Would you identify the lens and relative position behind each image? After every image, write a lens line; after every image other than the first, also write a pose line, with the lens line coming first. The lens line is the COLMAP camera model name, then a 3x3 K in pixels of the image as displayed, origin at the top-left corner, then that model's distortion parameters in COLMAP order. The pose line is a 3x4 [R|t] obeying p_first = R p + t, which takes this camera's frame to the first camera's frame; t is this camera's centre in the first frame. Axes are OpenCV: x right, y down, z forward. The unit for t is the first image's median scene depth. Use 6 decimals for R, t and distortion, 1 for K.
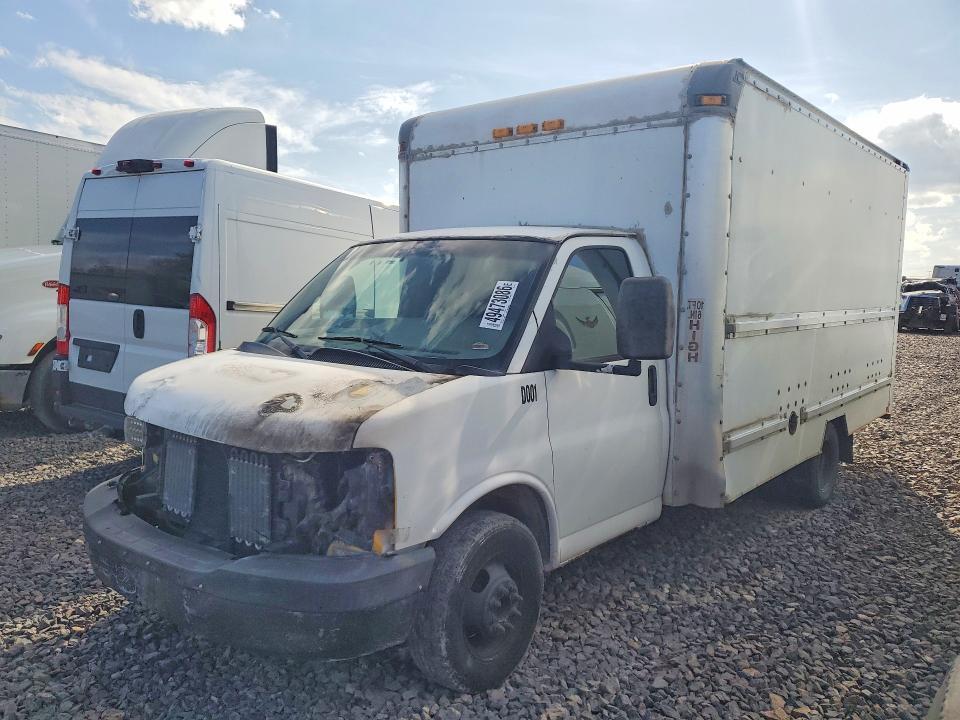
lens RADIAL K [[753.9, 0, 477.5], [0, 753.9, 362.0], [0, 0, 1]] dist [0.056058, 0.002510]
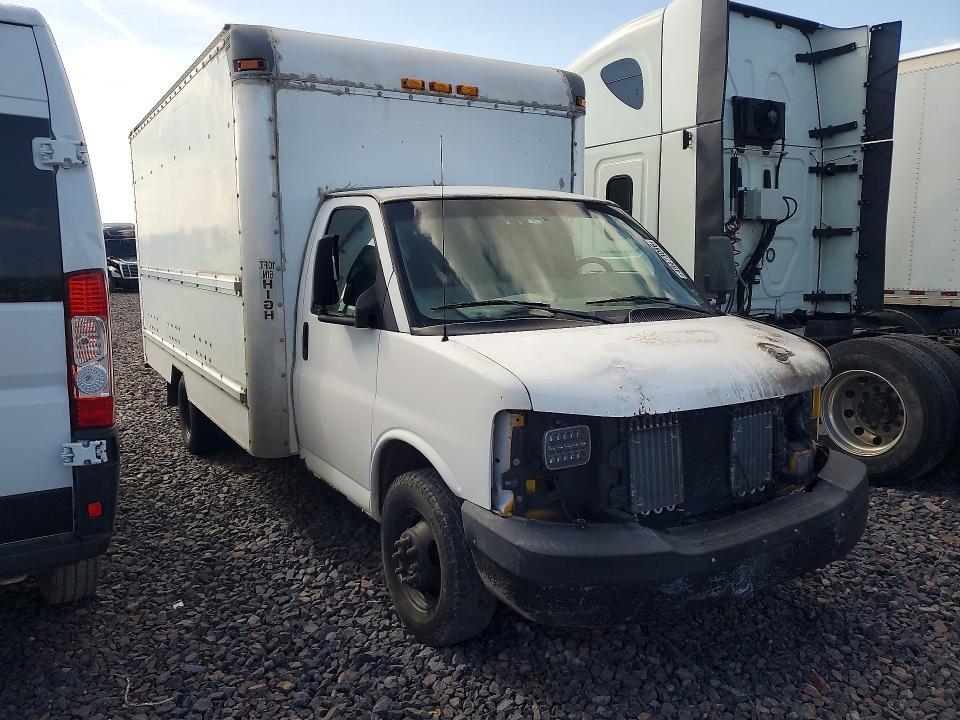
lens RADIAL K [[753.9, 0, 478.9], [0, 753.9, 354.2], [0, 0, 1]] dist [0.056058, 0.002510]
pose [[0.337077, -0.146821, 0.929958, -0.901894], [0.104064, 0.987523, 0.118189, -0.075117], [-0.935708, 0.056936, 0.348150, 0.632190]]
